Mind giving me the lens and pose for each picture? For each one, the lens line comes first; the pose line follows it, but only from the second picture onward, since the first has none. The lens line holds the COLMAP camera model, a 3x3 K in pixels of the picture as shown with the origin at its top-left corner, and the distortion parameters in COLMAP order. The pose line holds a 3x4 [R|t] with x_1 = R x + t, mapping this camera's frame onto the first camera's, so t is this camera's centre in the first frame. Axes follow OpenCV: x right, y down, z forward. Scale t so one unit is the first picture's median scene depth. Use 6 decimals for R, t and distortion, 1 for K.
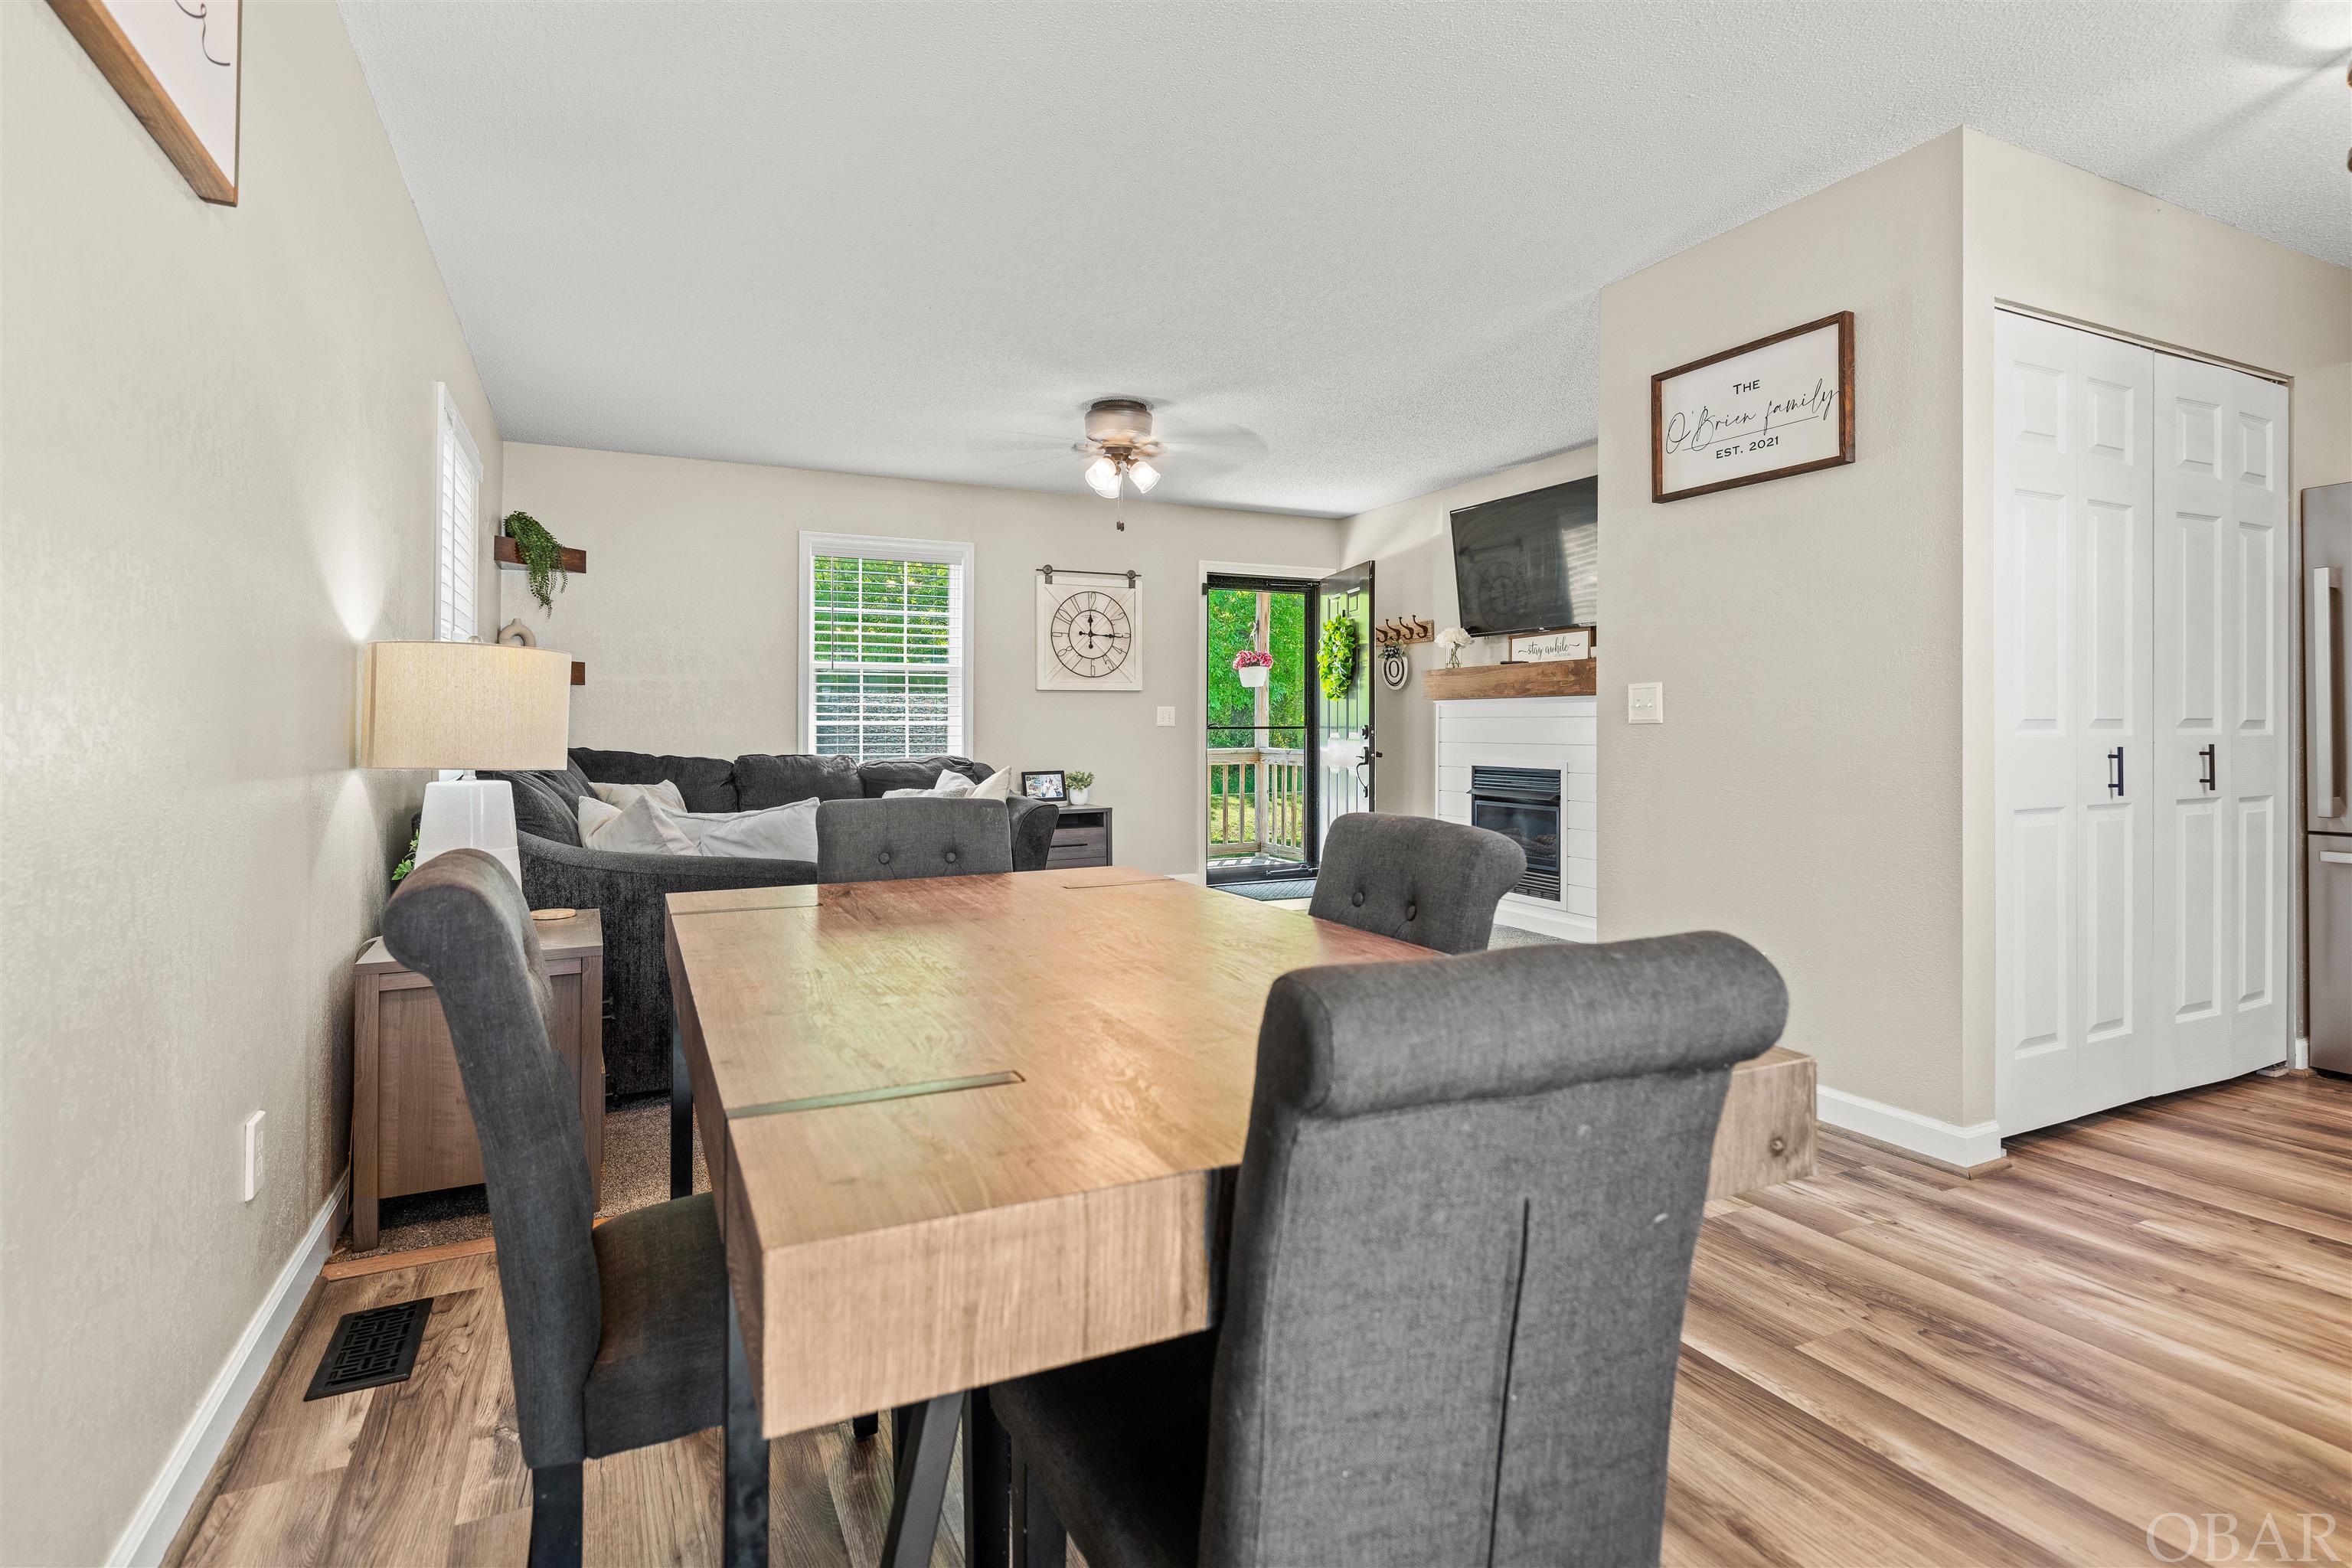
lens RADIAL K [[1151.4, 0, 1167.3], [0, 1151.4, 715.0], [0, 0, 1]] dist [-0.009950, 0.002310]
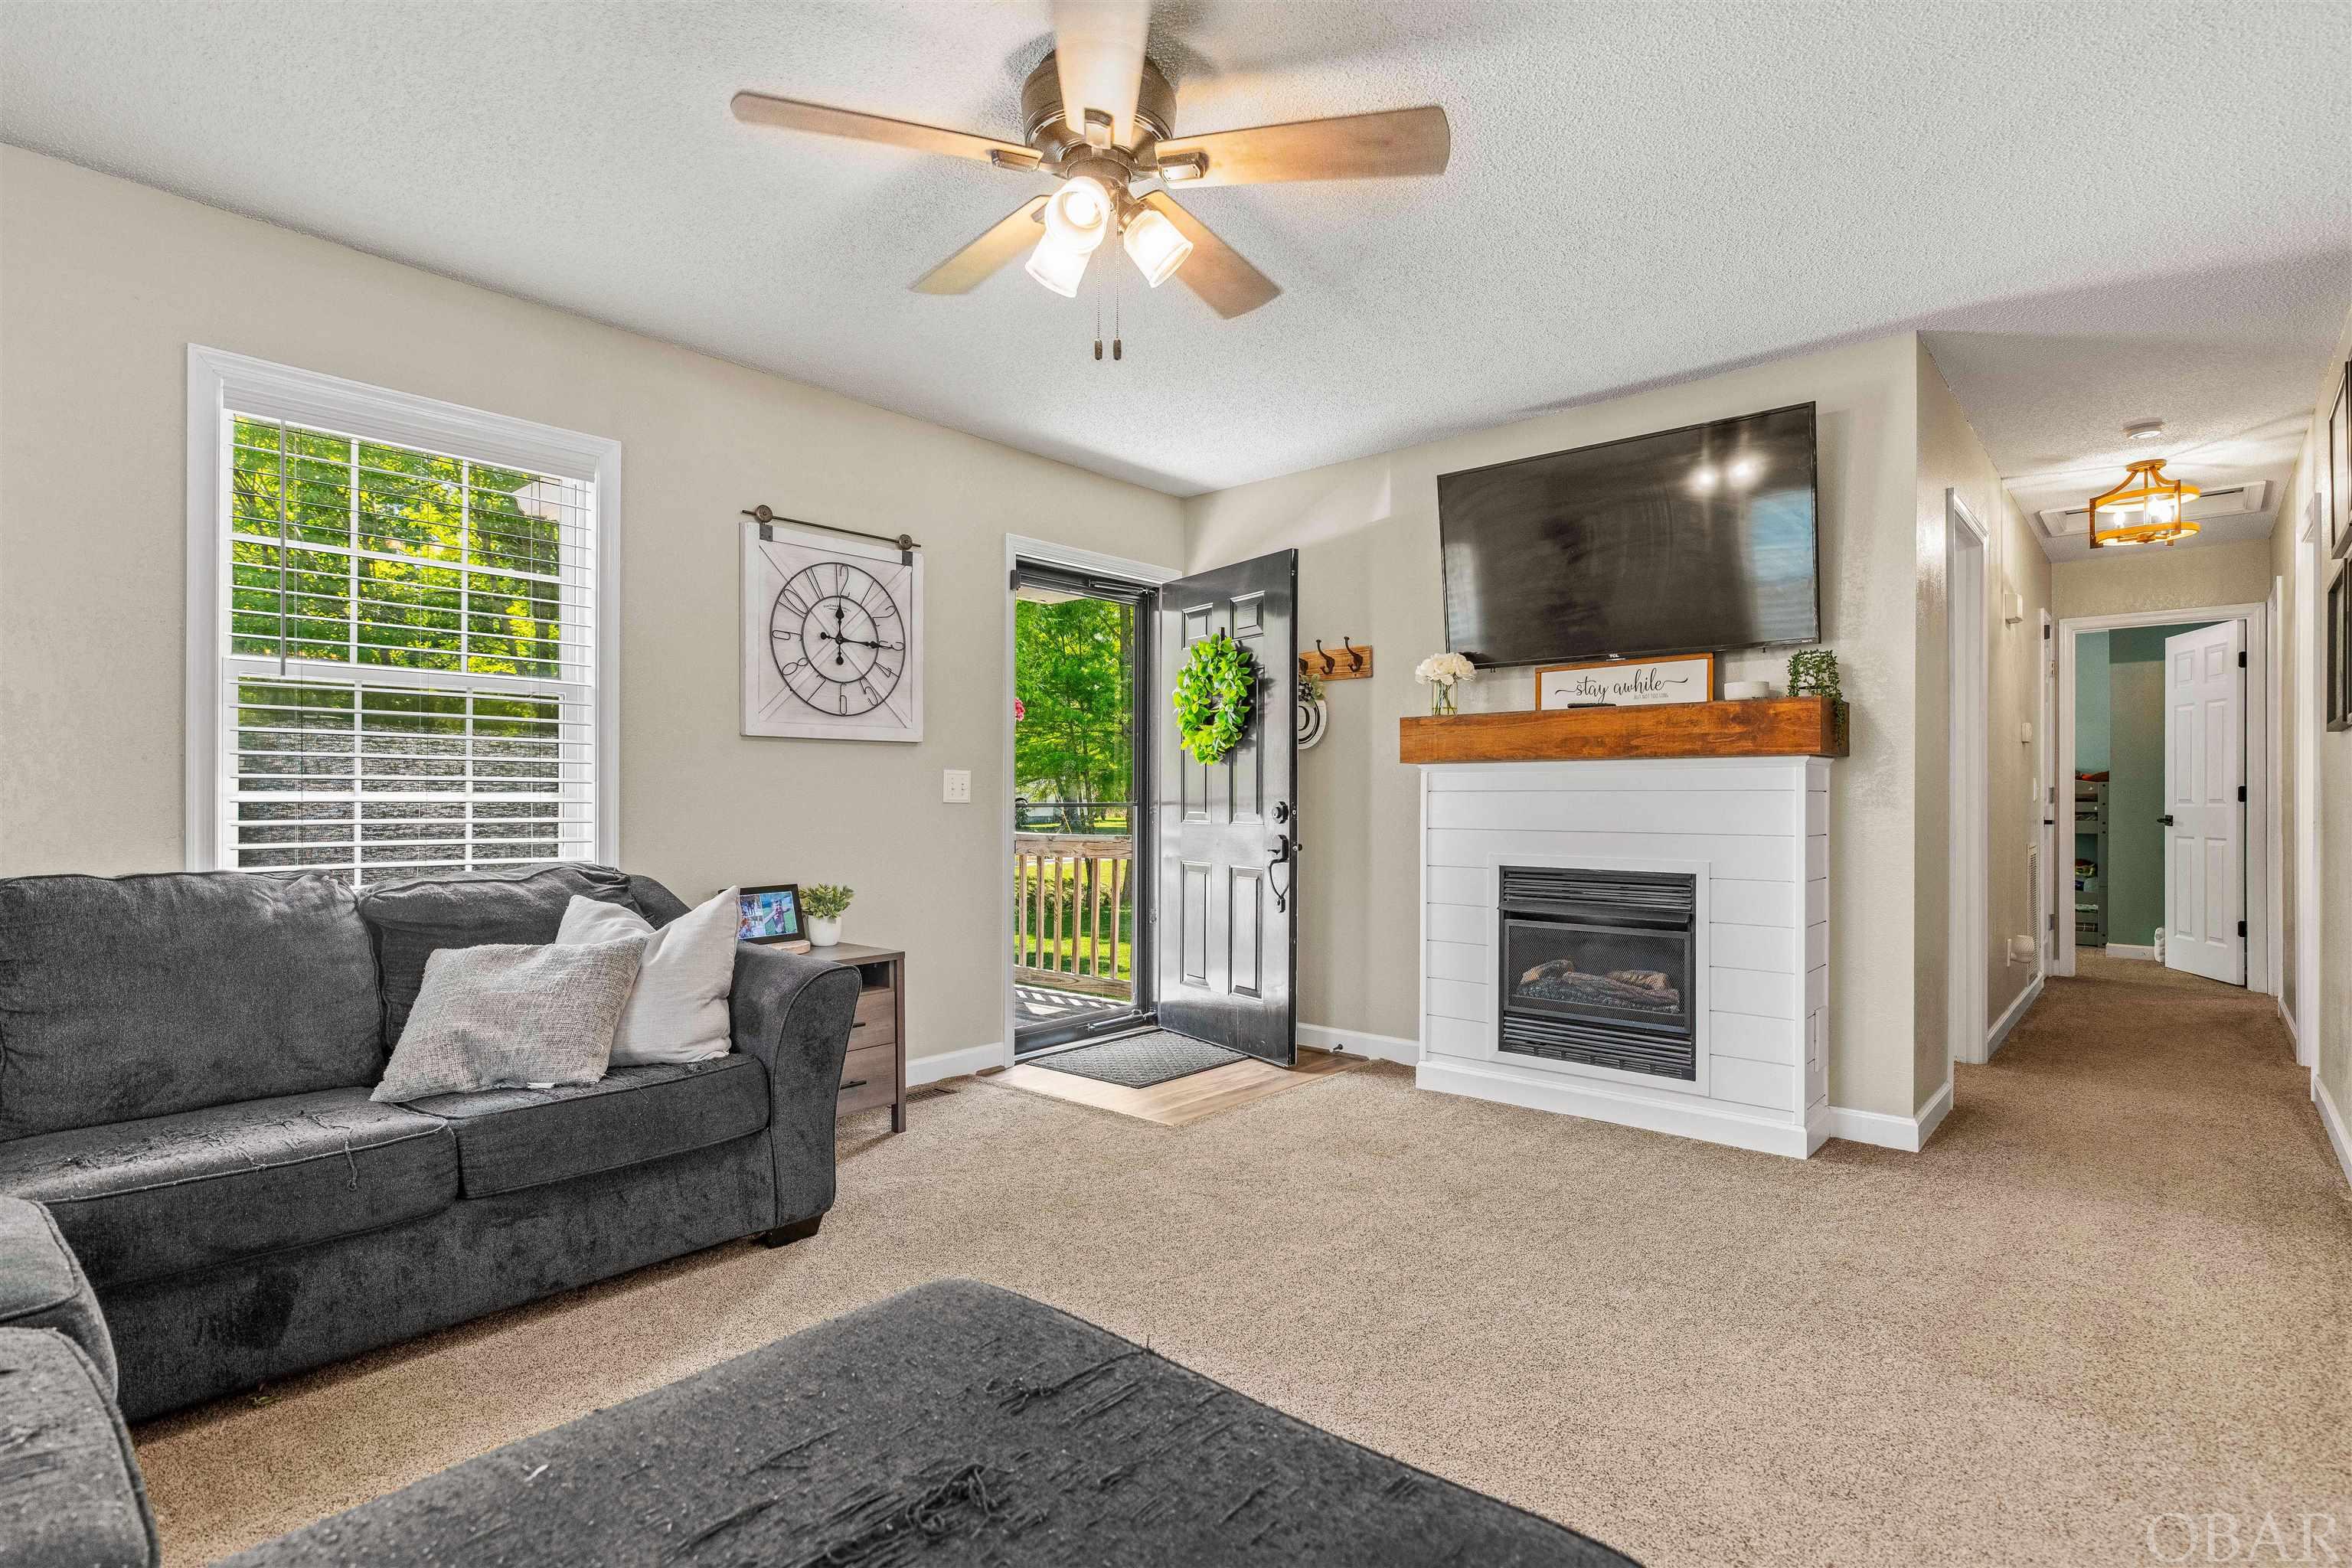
lens RADIAL K [[1151.4, 0, 1190.2], [0, 1151.4, 796.0], [0, 0, 1]] dist [-0.009950, 0.002310]
pose [[0.918500, 0.003017, 0.395409, -0.135175], [-0.005788, 0.999966, 0.005816, 0.002177], [-0.395378, -0.007631, 0.918487, 0.428203]]
